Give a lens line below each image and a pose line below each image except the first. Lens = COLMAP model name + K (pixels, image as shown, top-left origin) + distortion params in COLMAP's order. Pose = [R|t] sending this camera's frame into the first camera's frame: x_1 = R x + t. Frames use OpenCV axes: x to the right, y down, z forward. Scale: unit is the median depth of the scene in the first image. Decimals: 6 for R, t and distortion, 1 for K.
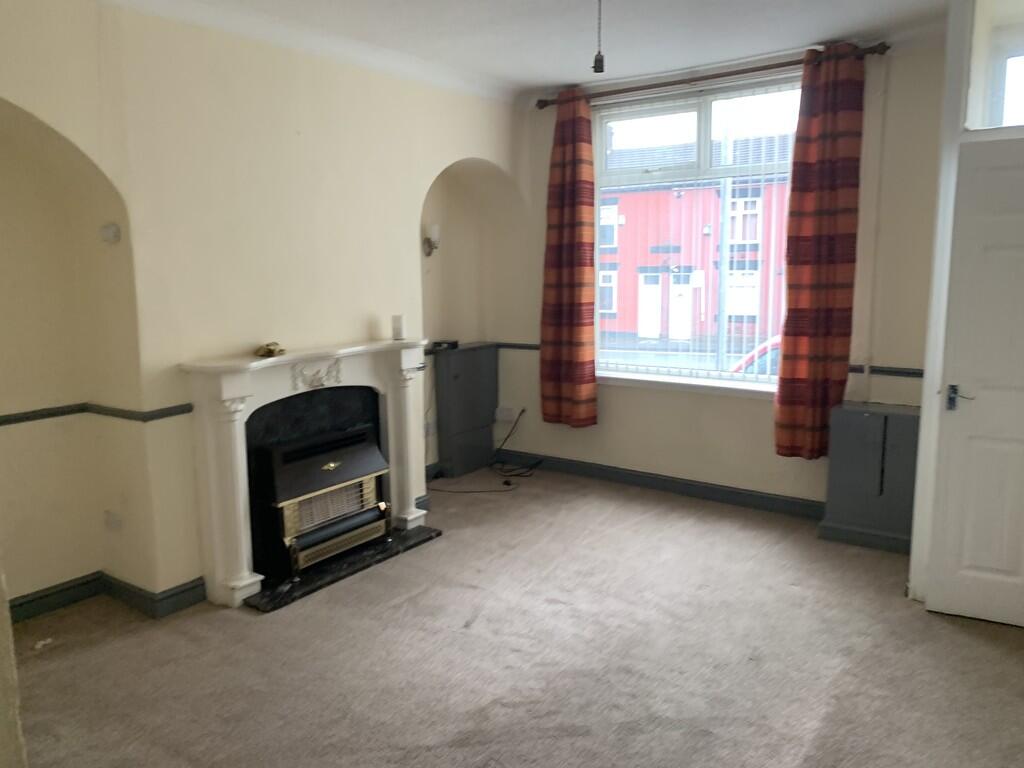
lens RADIAL K [[785.5, 0, 512.0], [0, 785.5, 384.0], [0, 0, 1]] dist [0.065837, -0.058784]
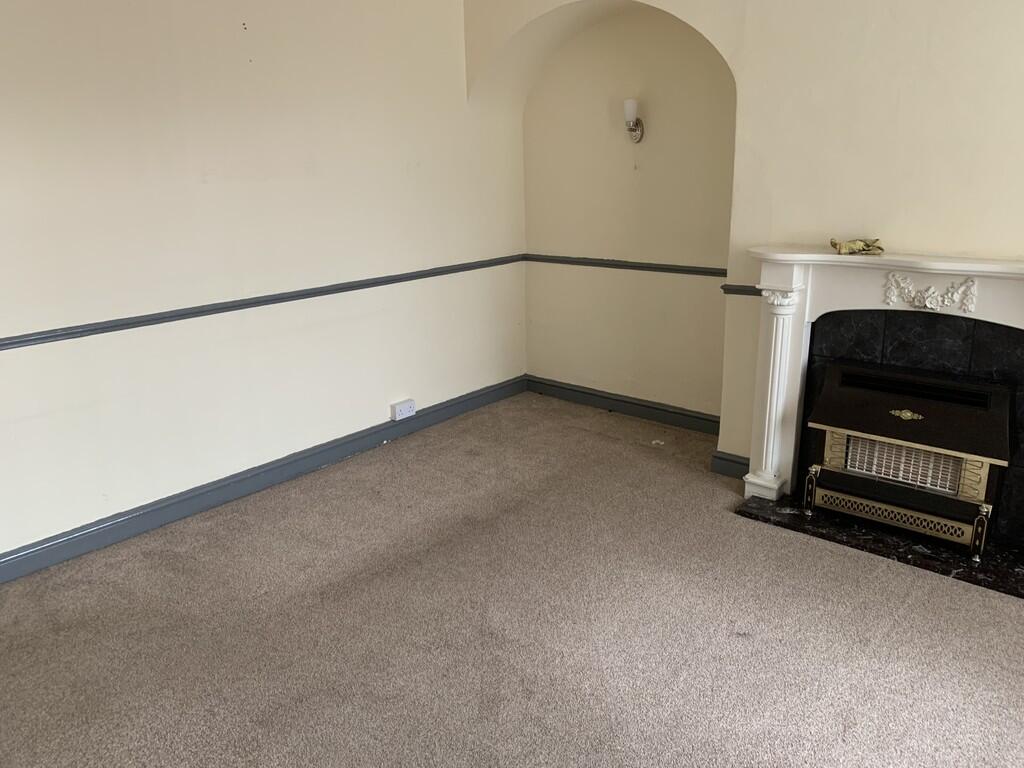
lens RADIAL K [[785.5, 0, 512.0], [0, 785.5, 384.0], [0, 0, 1]] dist [0.065837, -0.058784]
pose [[-0.109140, 0.301729, -0.947126, 0.549654], [-0.116513, 0.942367, 0.313639, -0.124152], [0.987174, 0.144583, -0.067694, 0.711359]]
